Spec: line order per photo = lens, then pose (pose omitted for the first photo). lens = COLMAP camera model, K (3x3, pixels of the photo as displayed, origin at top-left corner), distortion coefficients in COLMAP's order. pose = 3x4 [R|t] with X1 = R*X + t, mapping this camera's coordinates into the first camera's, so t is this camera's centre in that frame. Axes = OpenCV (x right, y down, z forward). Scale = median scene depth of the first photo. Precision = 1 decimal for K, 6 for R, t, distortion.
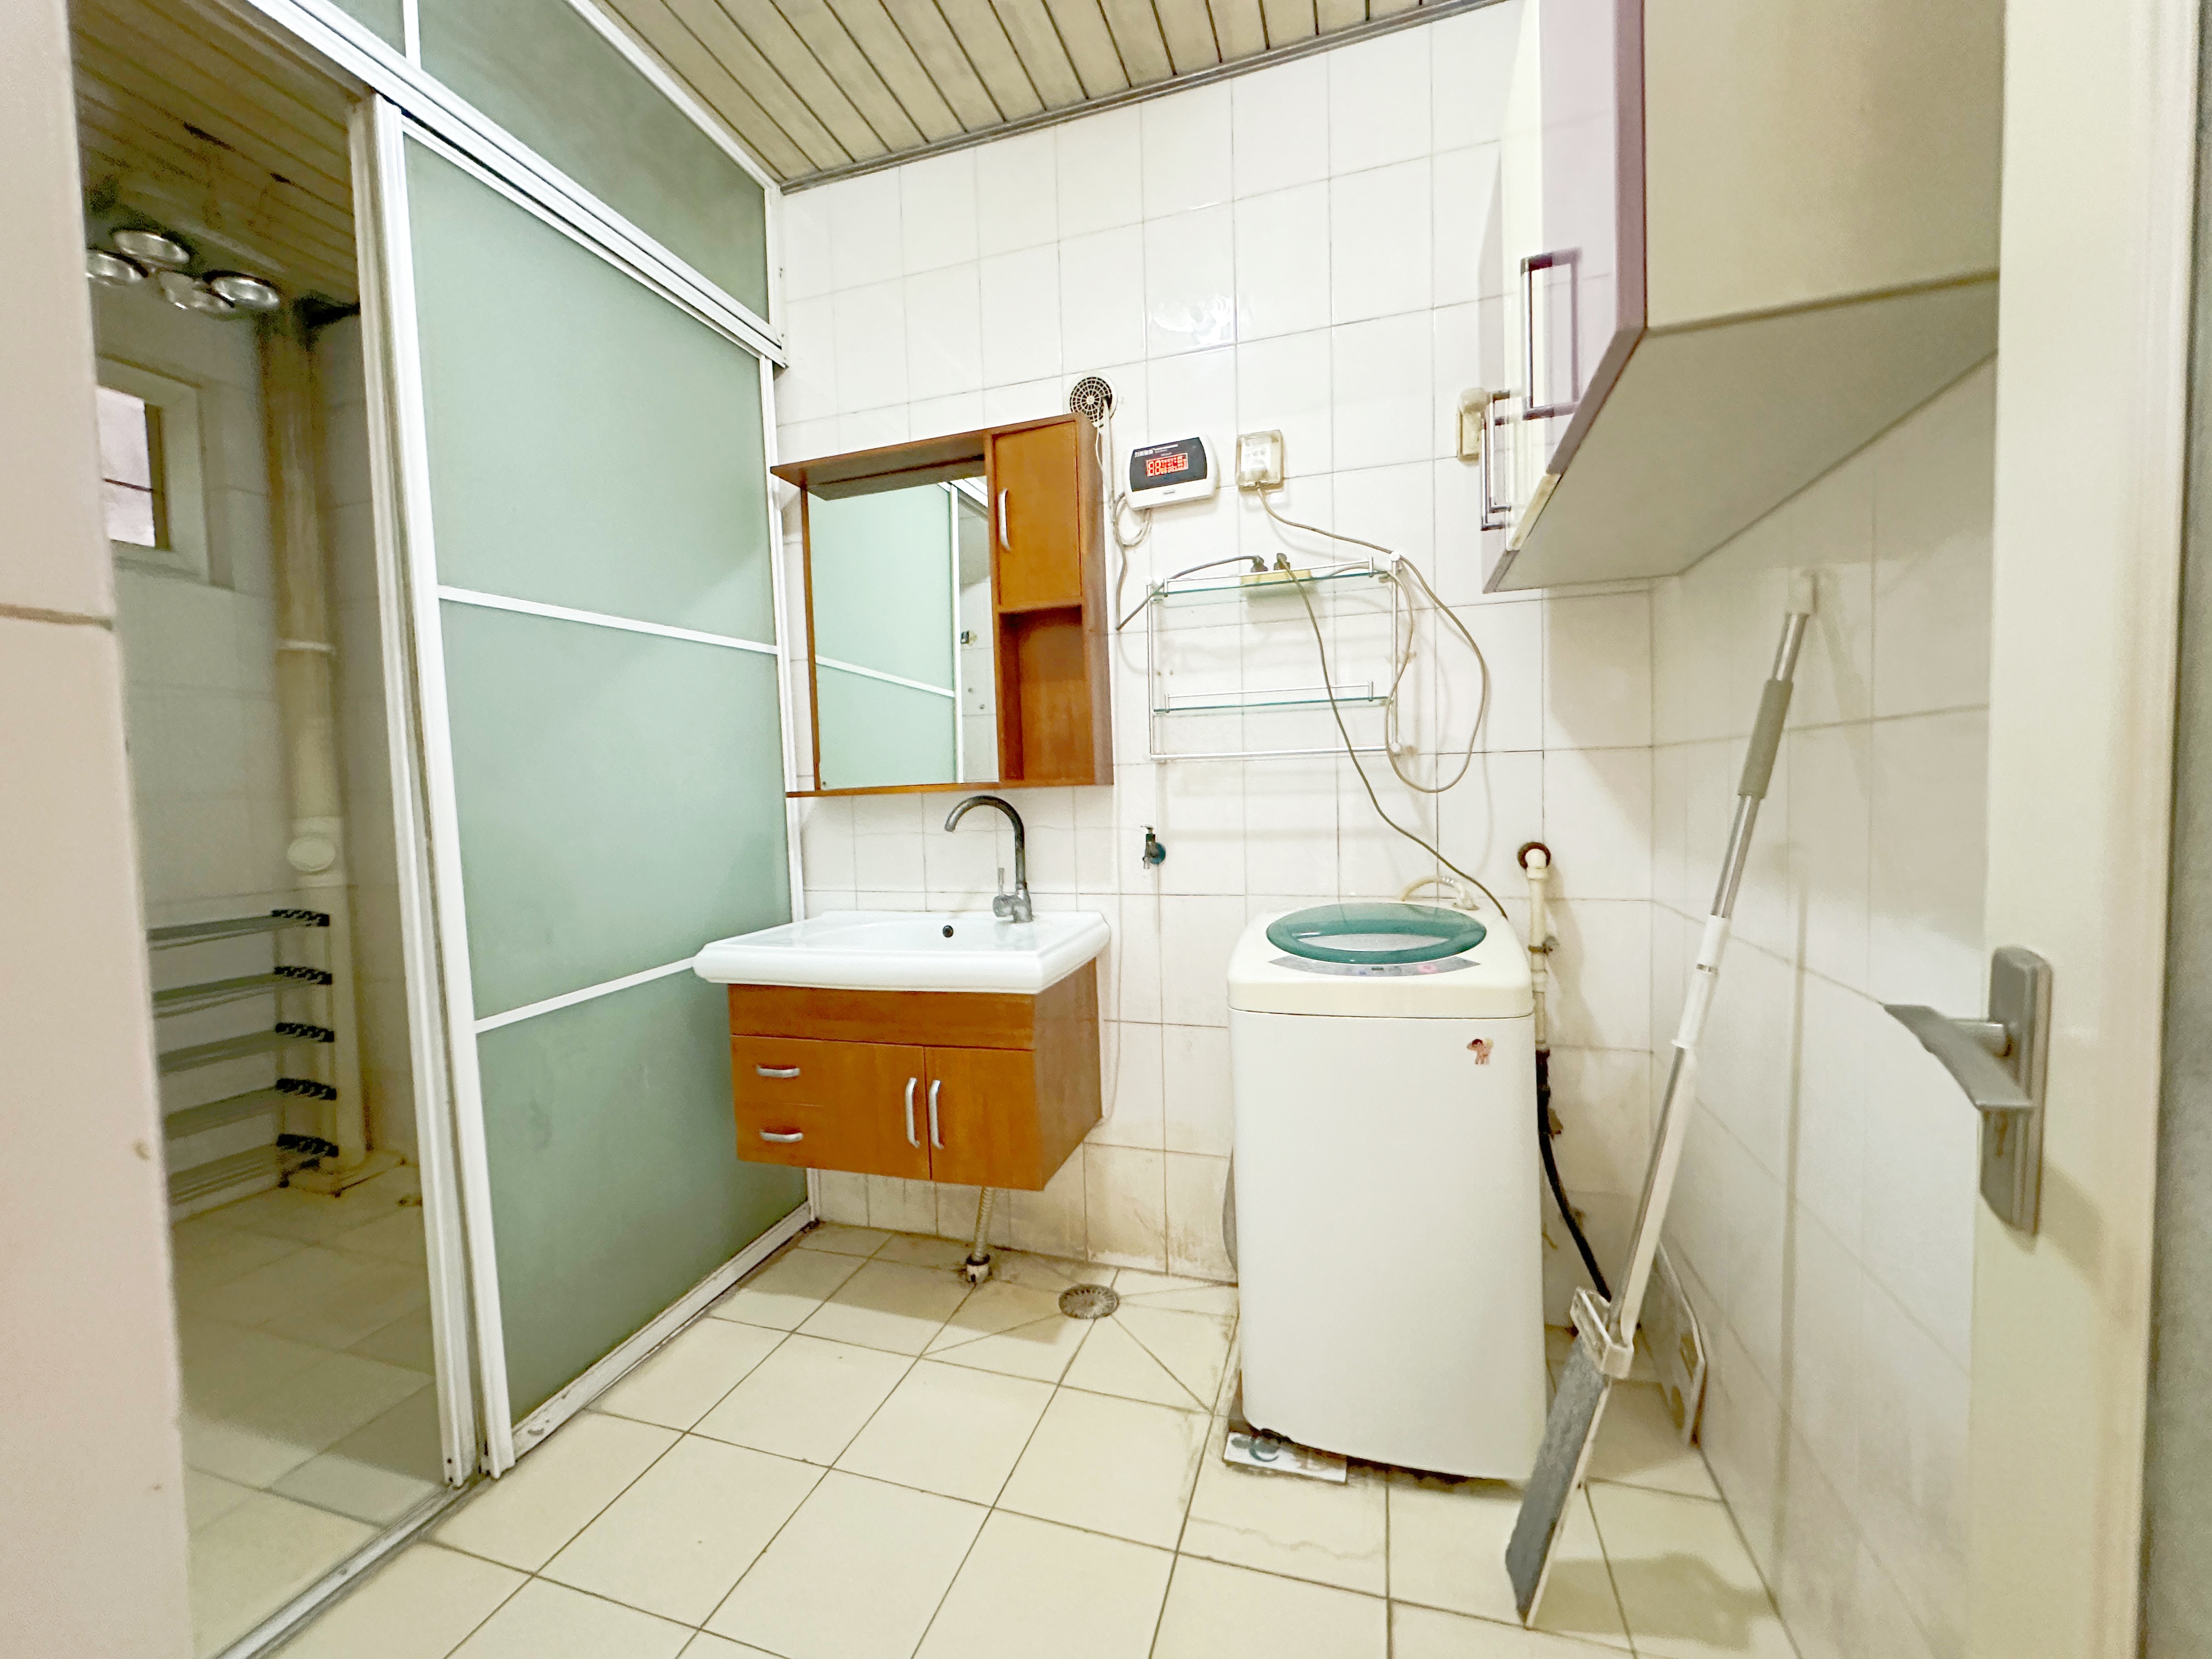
lens RADIAL K [[883.8, 0, 1092.7], [0, 883.8, 830.7], [0, 0, 1]] dist [0.000244, -0.000003]
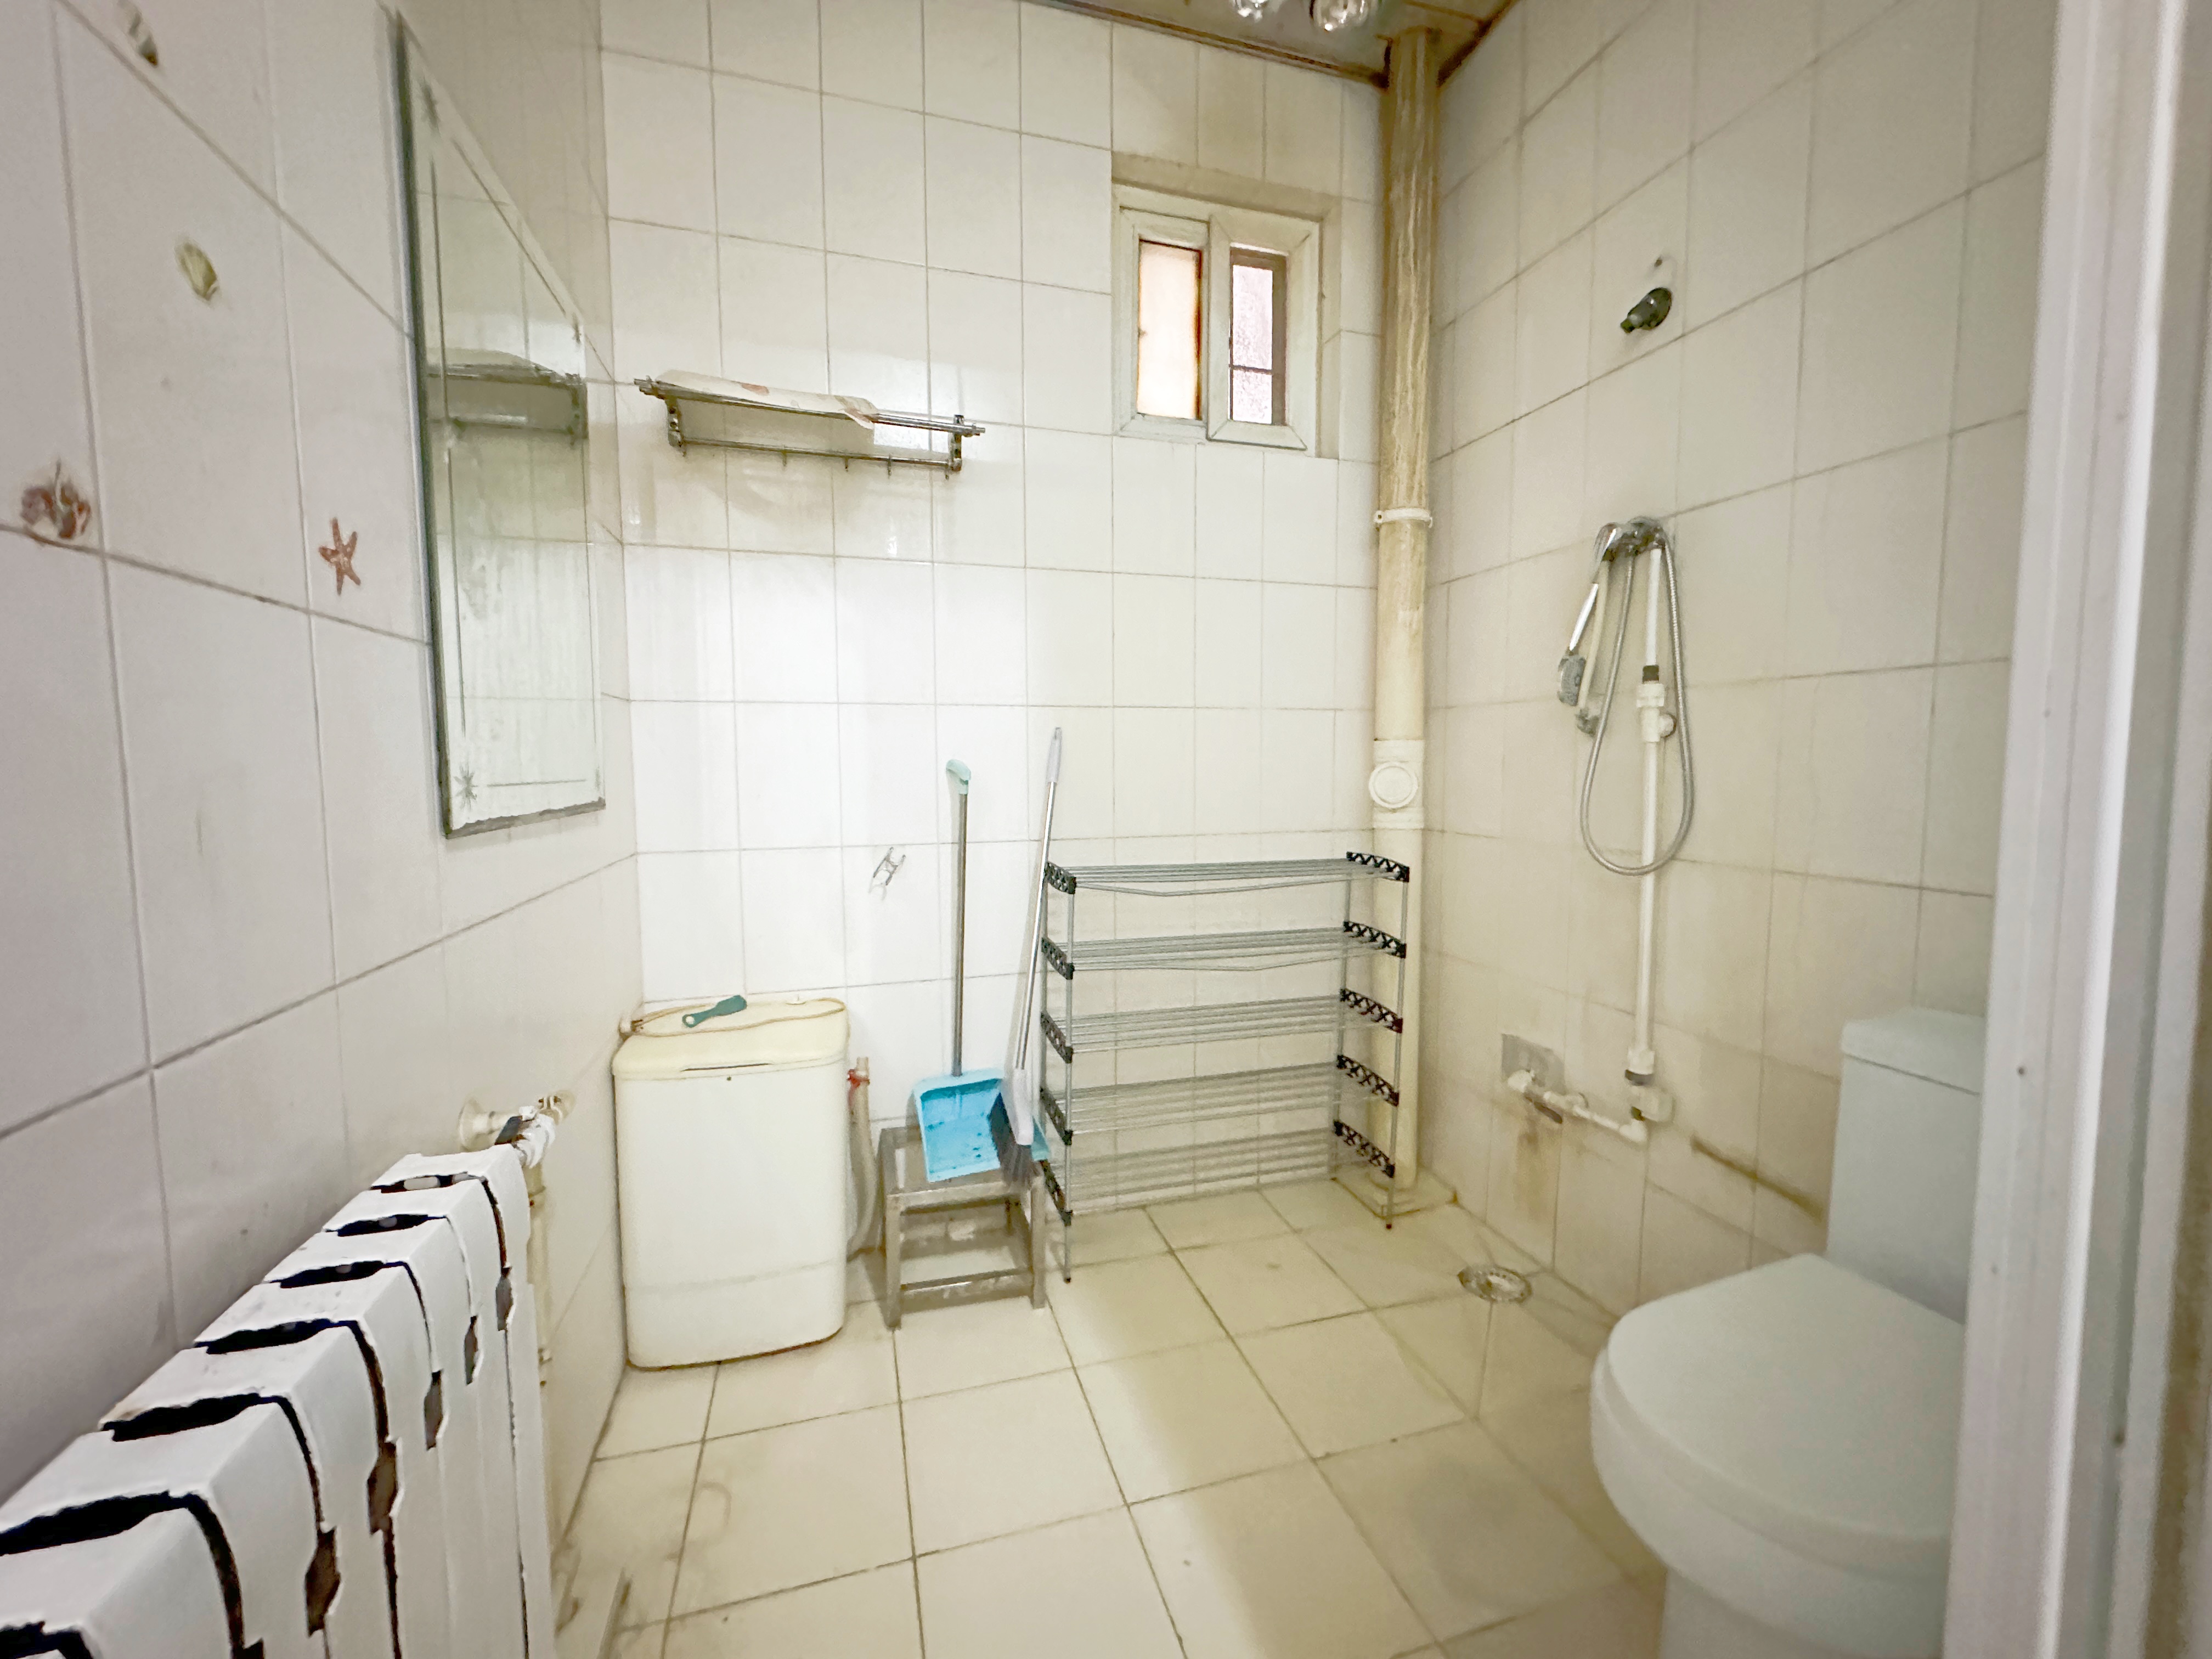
lens RADIAL K [[883.8, 0, 1101.9], [0, 883.8, 834.1], [0, 0, 1]] dist [0.000244, -0.000003]
pose [[0.561553, 0.079226, -0.823639, -0.381331], [-0.048492, 0.996846, 0.062825, 0.032235], [0.826019, 0.004660, 0.563623, 0.349605]]
